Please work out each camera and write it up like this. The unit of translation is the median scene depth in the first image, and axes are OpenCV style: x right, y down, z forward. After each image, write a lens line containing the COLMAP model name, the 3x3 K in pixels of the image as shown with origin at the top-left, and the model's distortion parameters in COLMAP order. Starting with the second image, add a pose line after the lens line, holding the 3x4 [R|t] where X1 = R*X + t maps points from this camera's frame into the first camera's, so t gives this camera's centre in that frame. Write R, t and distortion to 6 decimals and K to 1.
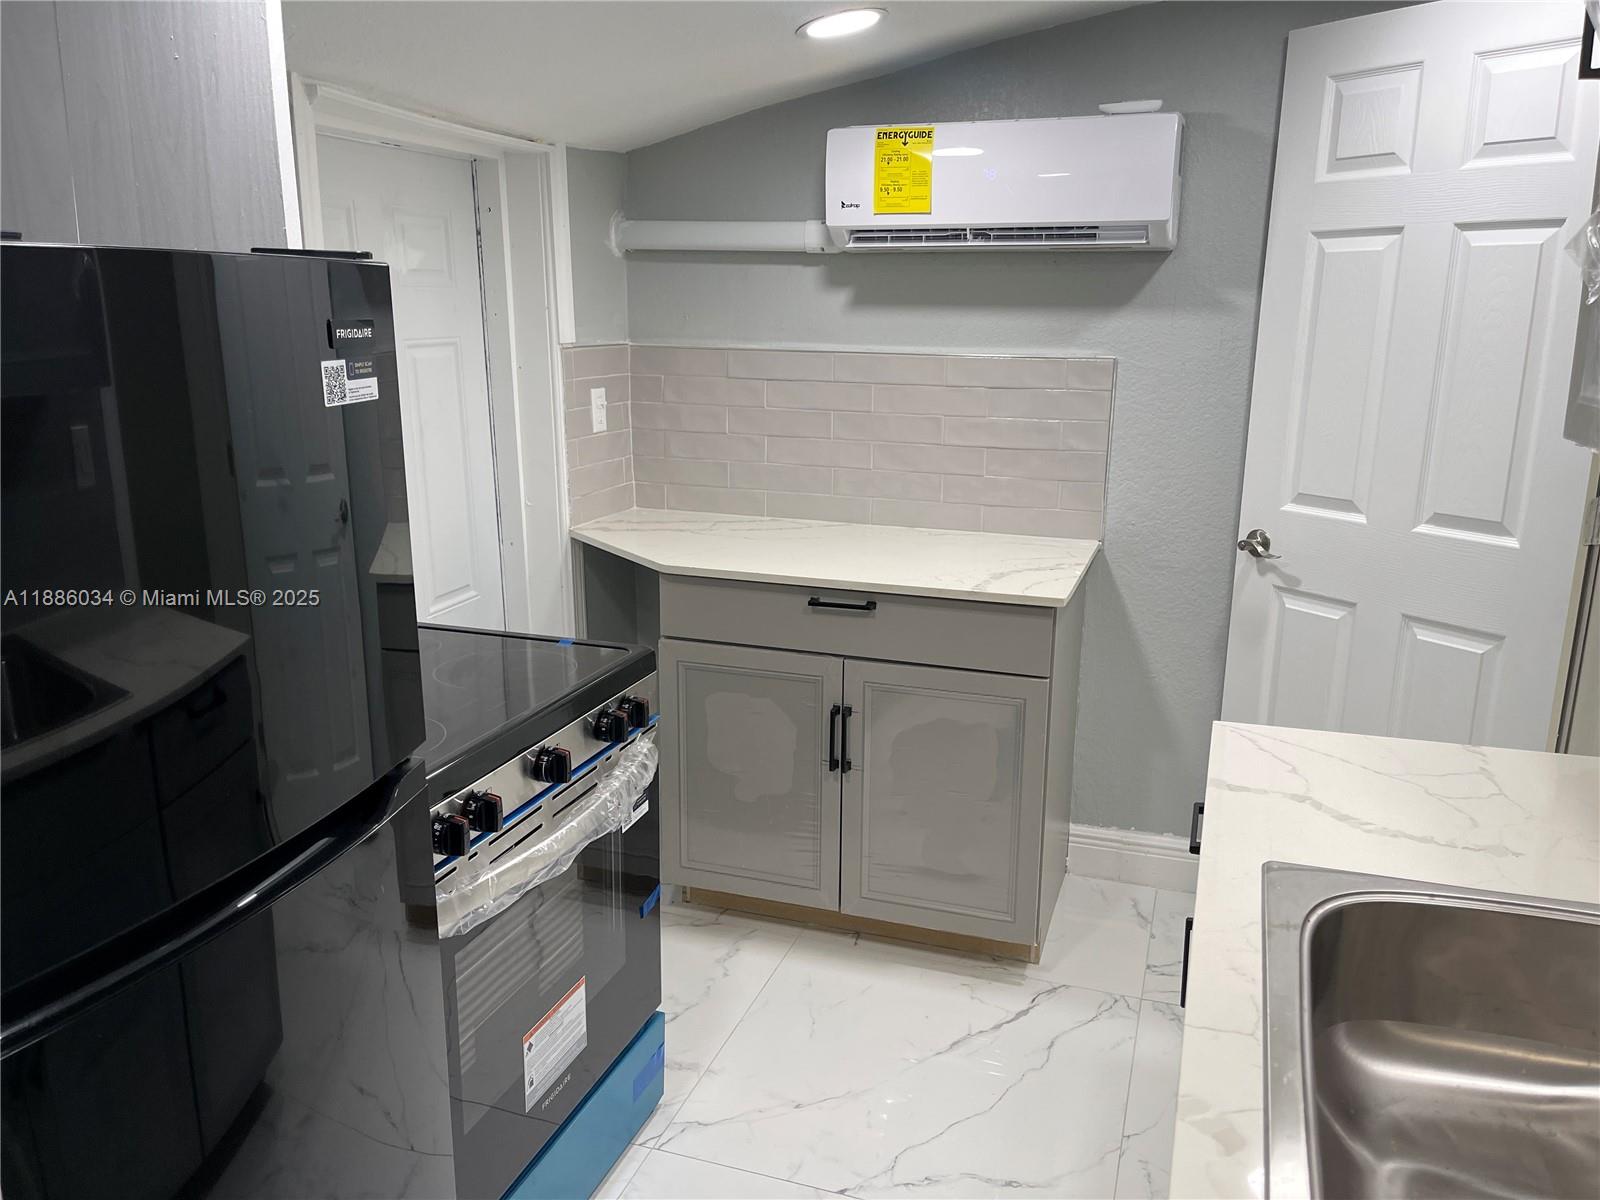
lens RADIAL K [[1237.9, 0, 800.0], [0, 1237.9, 600.0], [0, 0, 1]] dist [-0.112633, 0.327365]
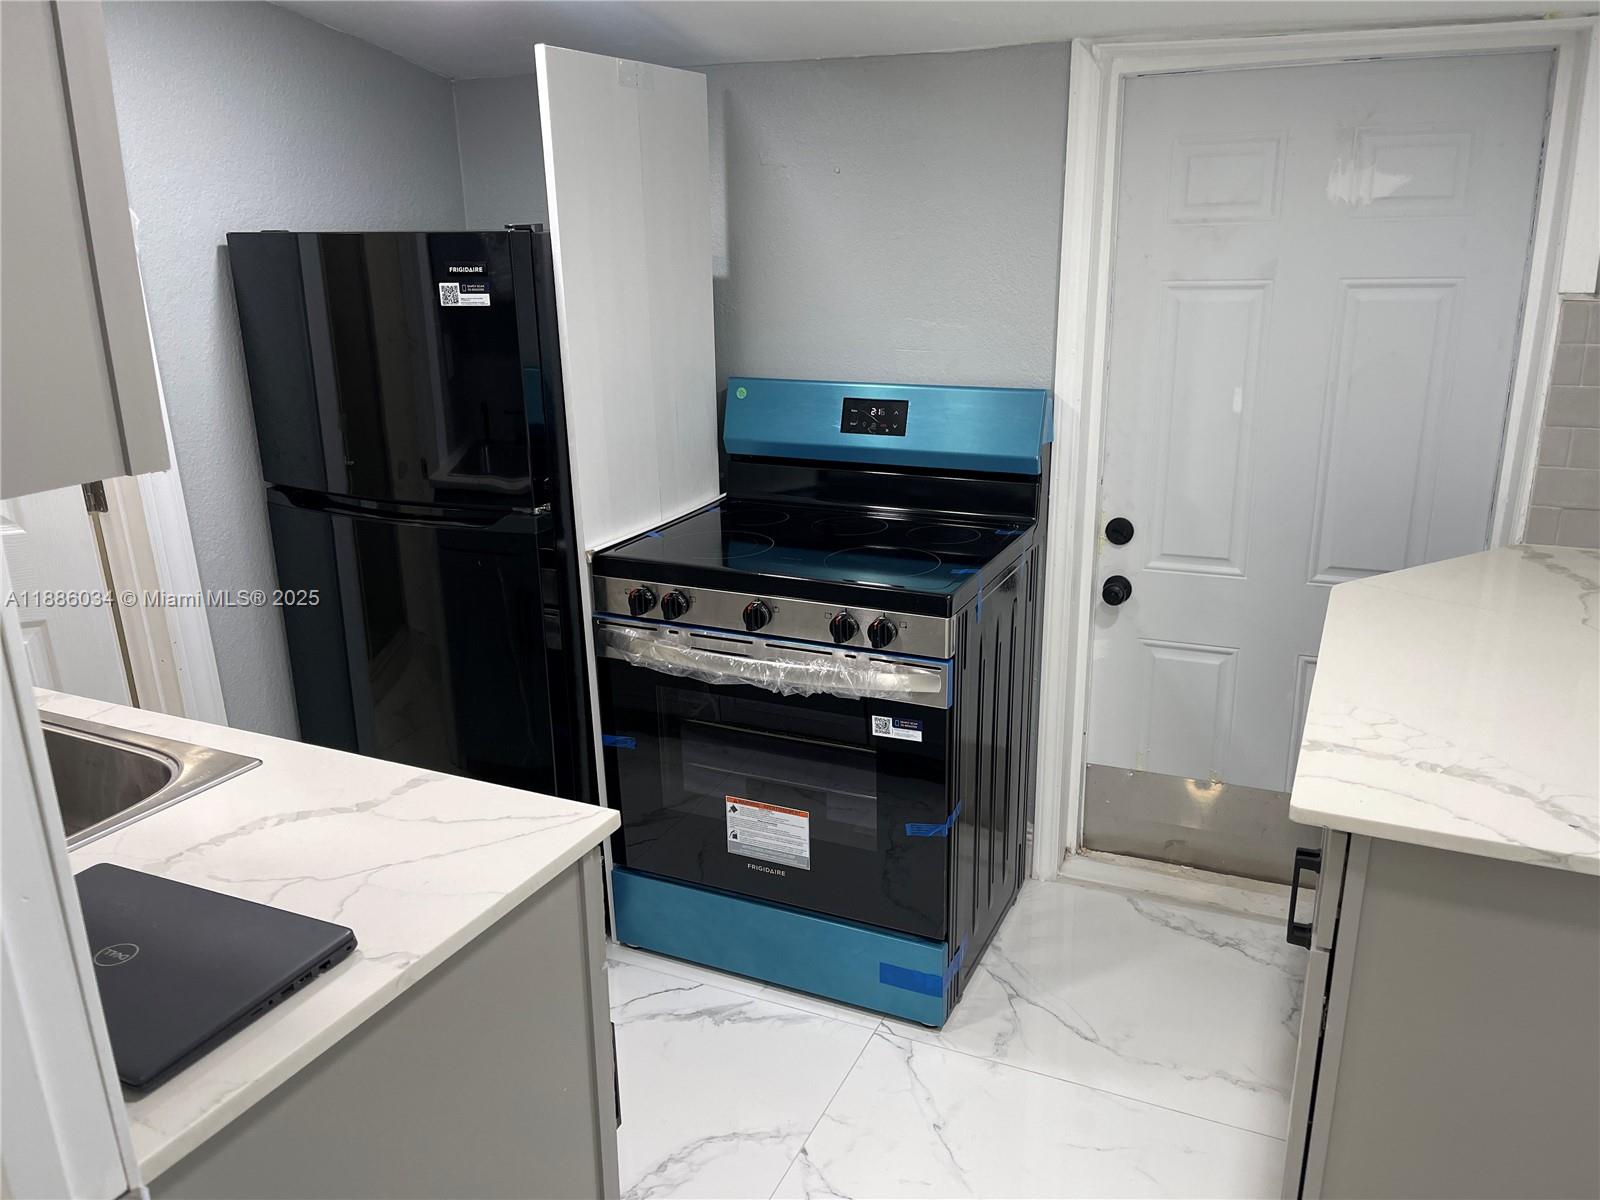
lens RADIAL K [[1199.9, 0, 806.2], [0, 1199.9, 610.1], [0, 0, 1]] dist [0.065340, -0.098391]
pose [[-0.100262, 0.294510, -0.950374, 1.278343], [-0.218825, 0.925273, 0.309817, -0.352932], [0.970599, 0.239028, -0.028323, 1.401468]]
